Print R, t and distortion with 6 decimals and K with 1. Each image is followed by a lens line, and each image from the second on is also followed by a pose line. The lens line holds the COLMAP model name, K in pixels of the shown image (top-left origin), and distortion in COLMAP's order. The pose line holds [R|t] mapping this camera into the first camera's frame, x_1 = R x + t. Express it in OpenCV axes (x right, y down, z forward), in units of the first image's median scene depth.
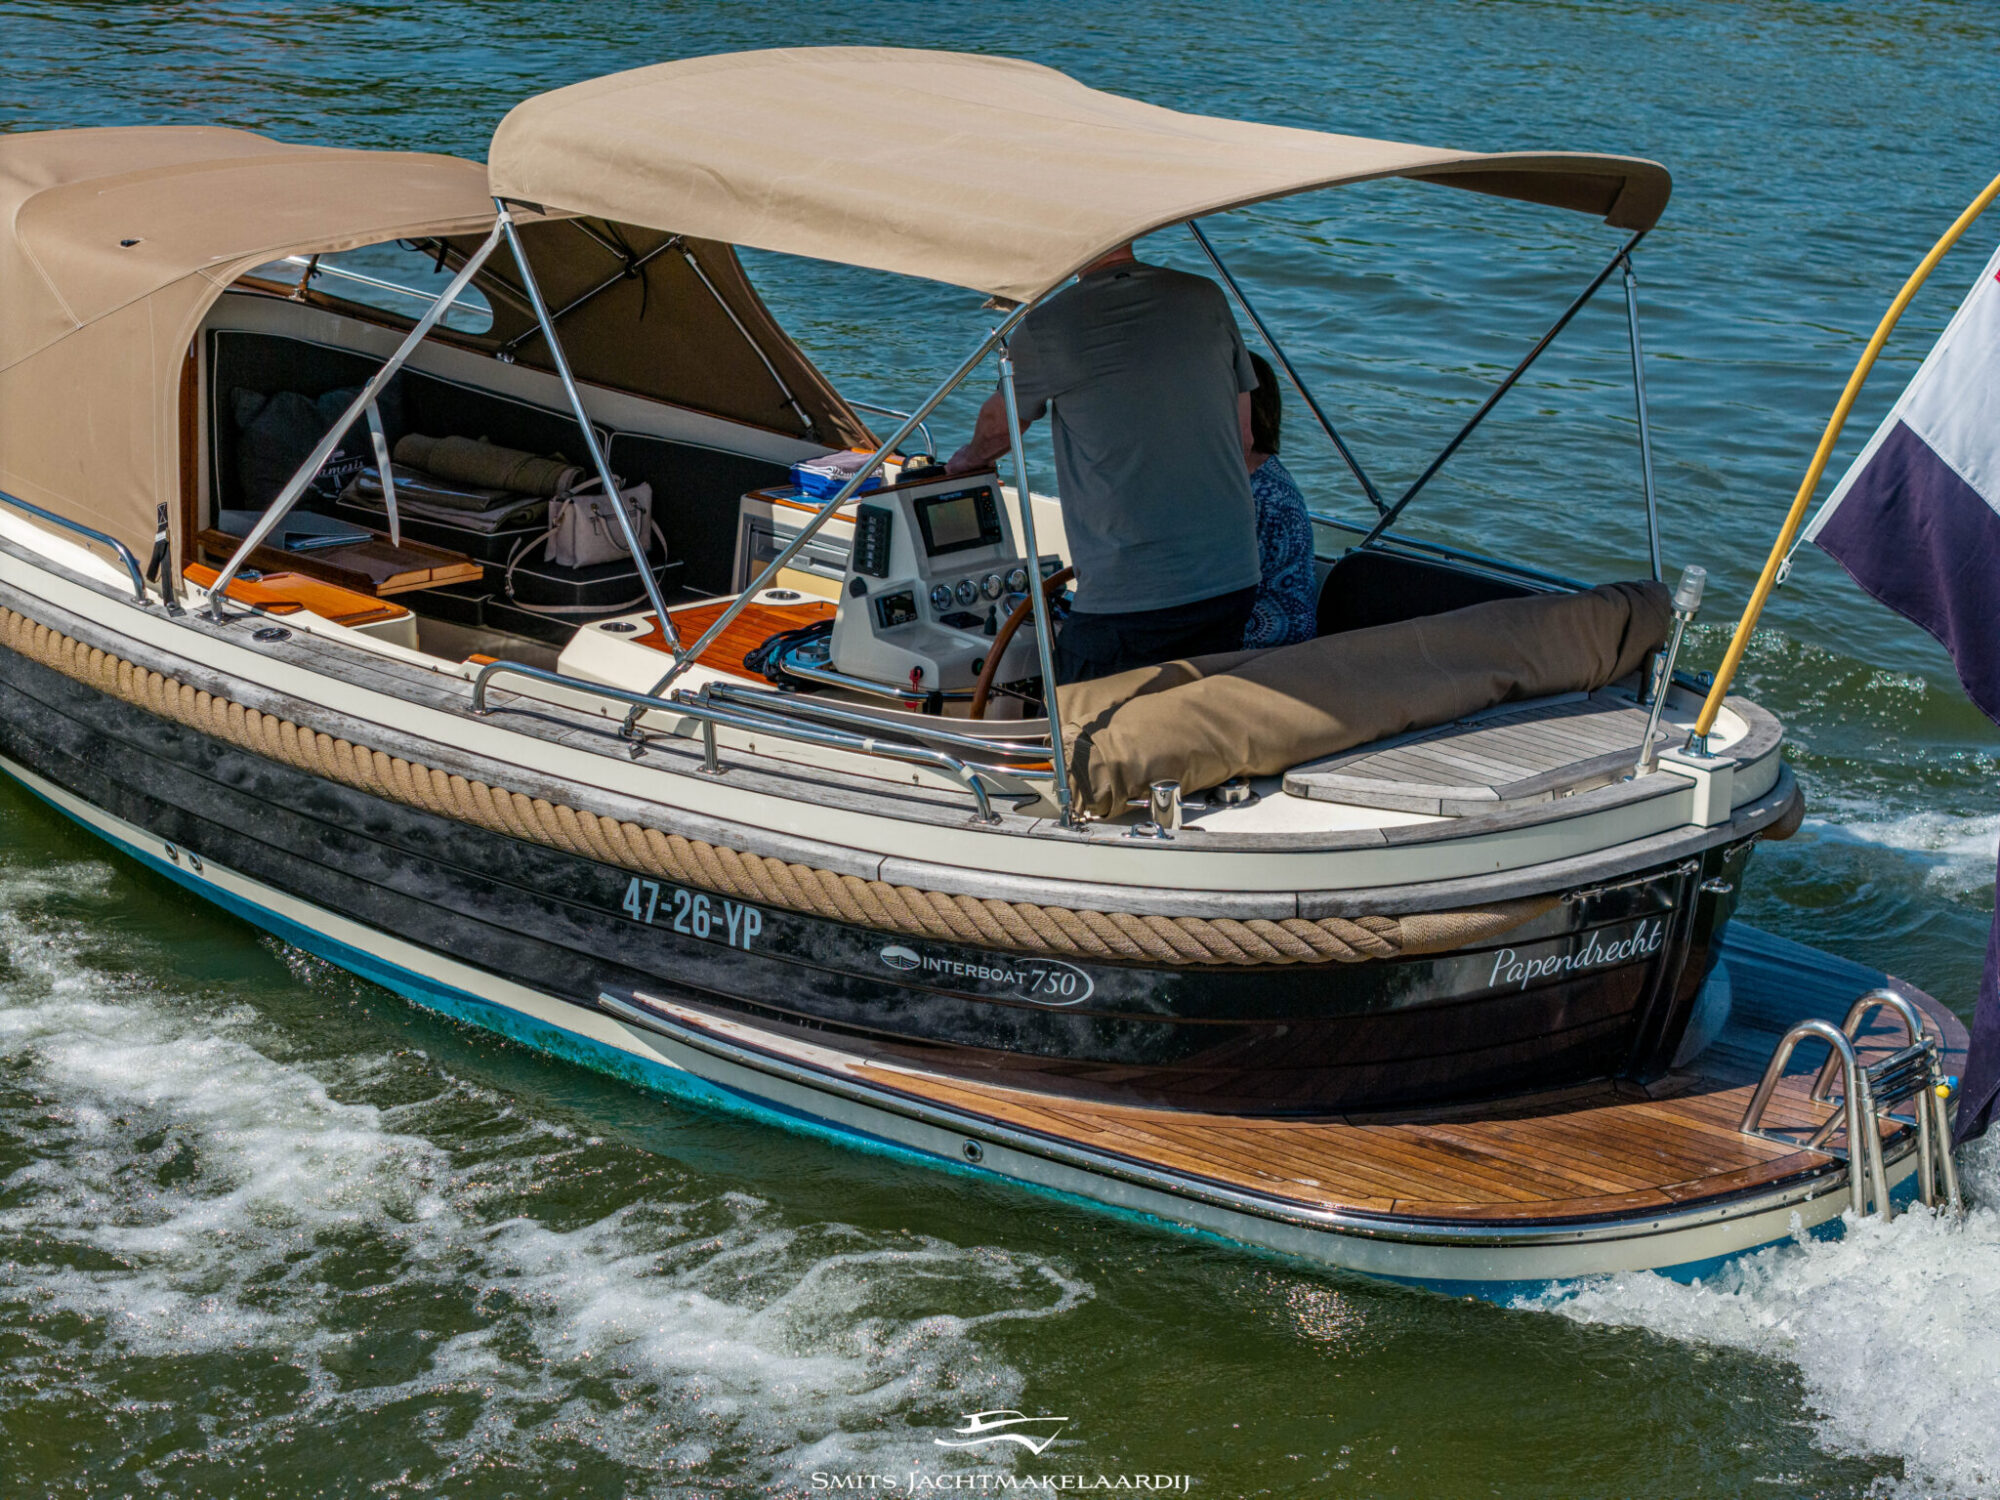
lens RADIAL K [[4036.4, 0, 1022.5], [0, 4036.4, 696.5], [0, 0, 1]] dist [-0.170967, 0.000000]
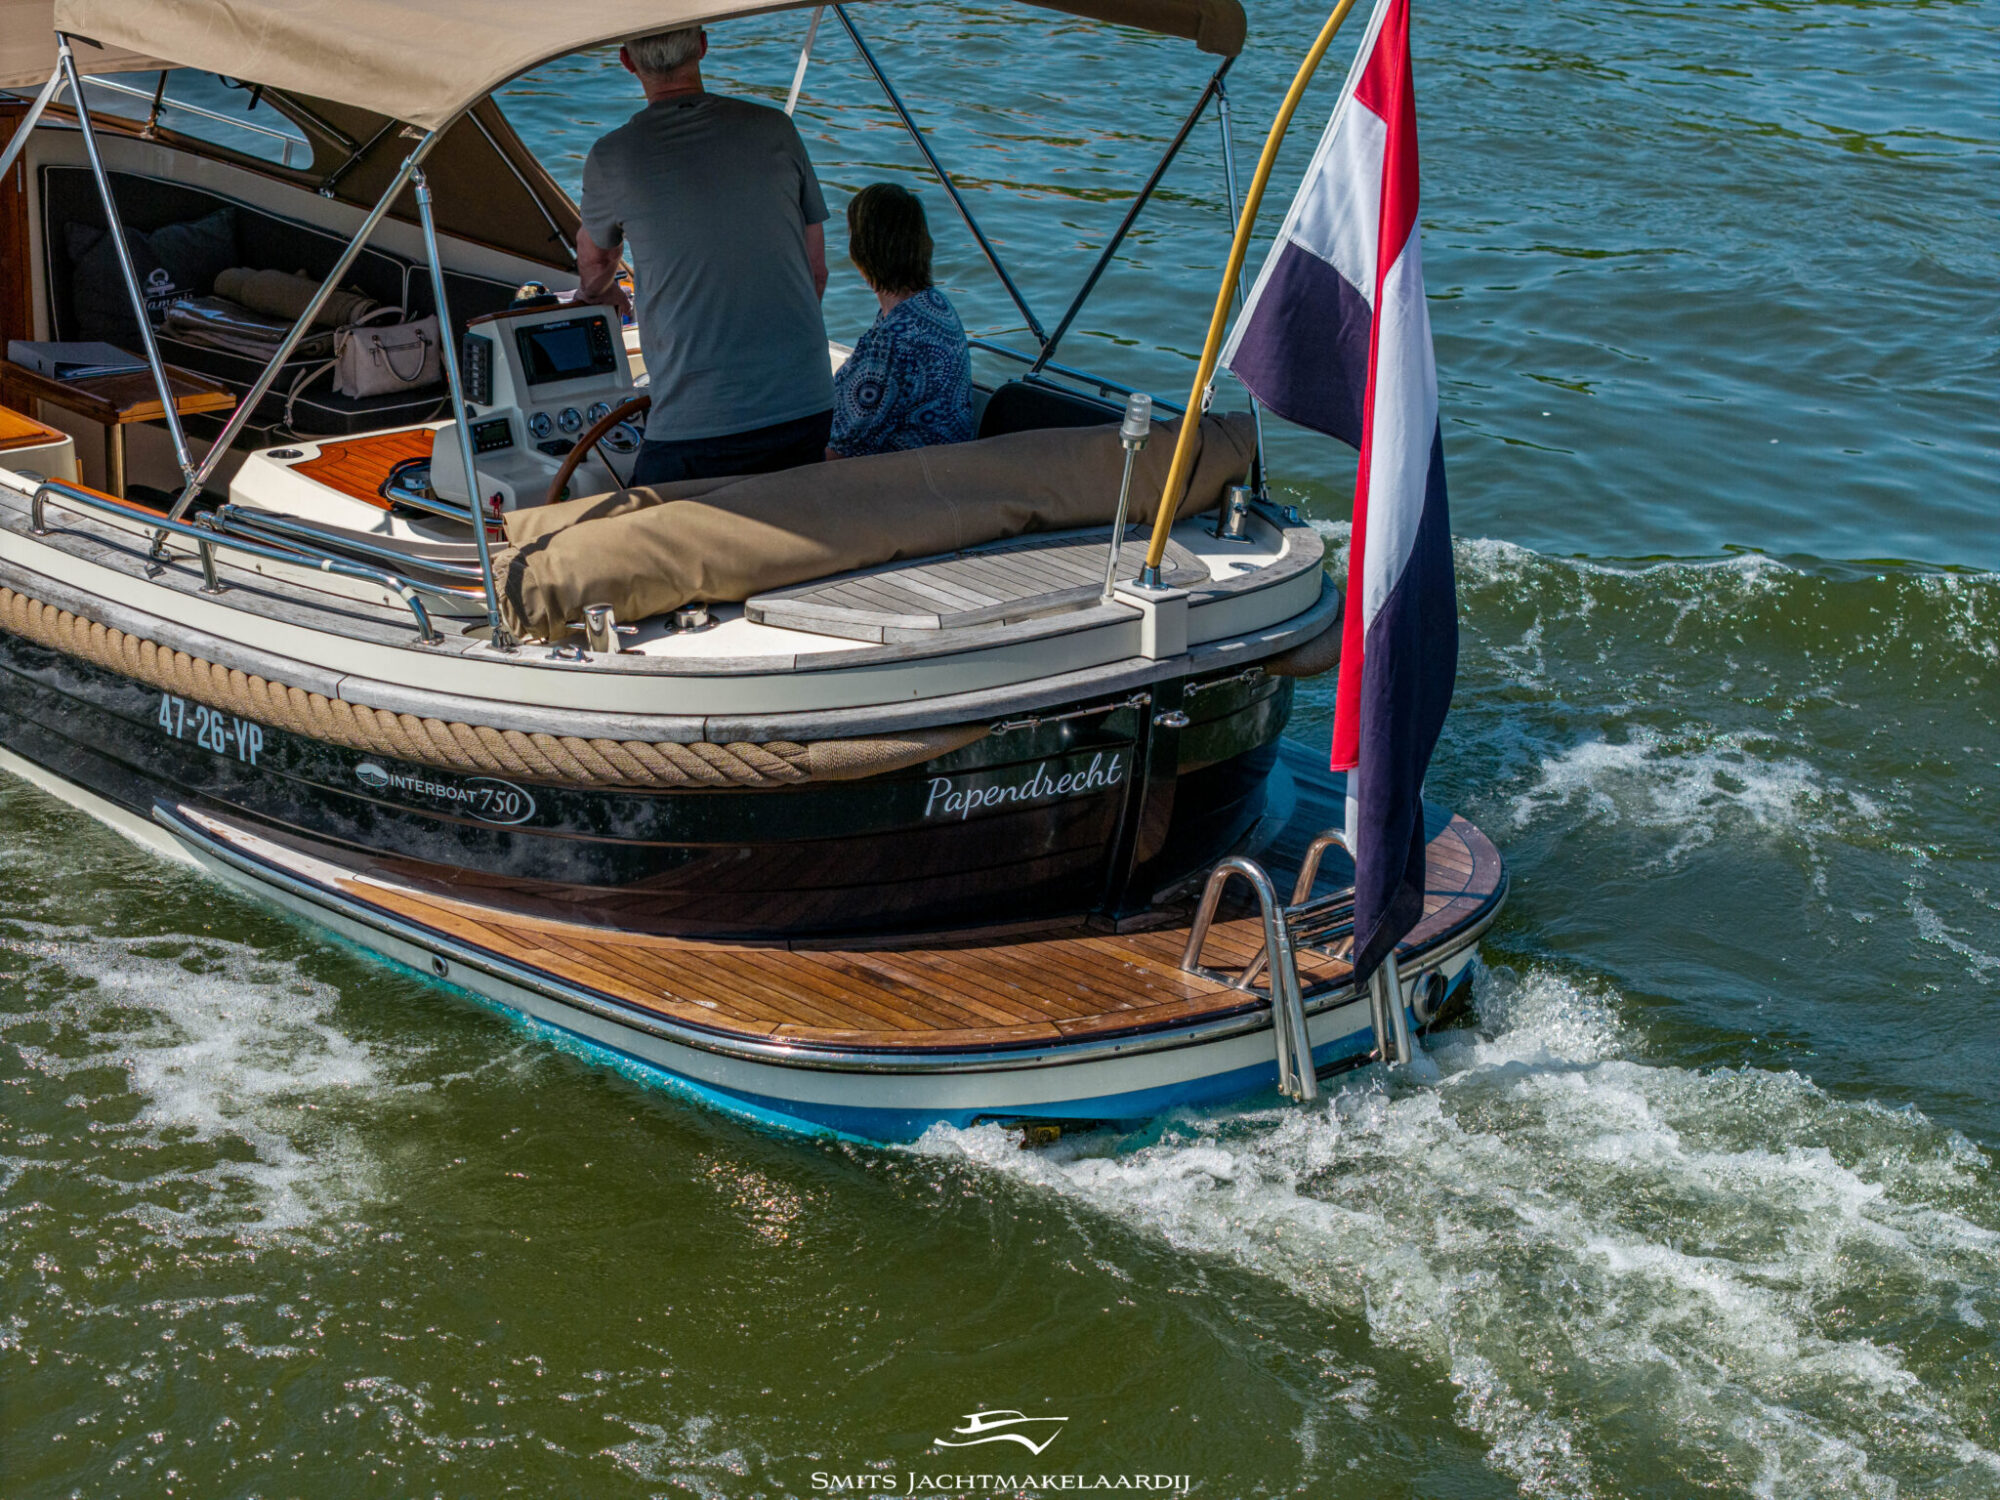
lens RADIAL K [[4036.4, 0, 993.7], [0, 4036.4, 741.7], [0, 0, 1]] dist [-0.170967, 0.000000]
pose [[0.991166, 0.018557, -0.131322, 0.251135], [-0.012203, 0.998723, 0.049026, 0.004360], [0.132064, -0.046991, 0.990127, 0.012322]]
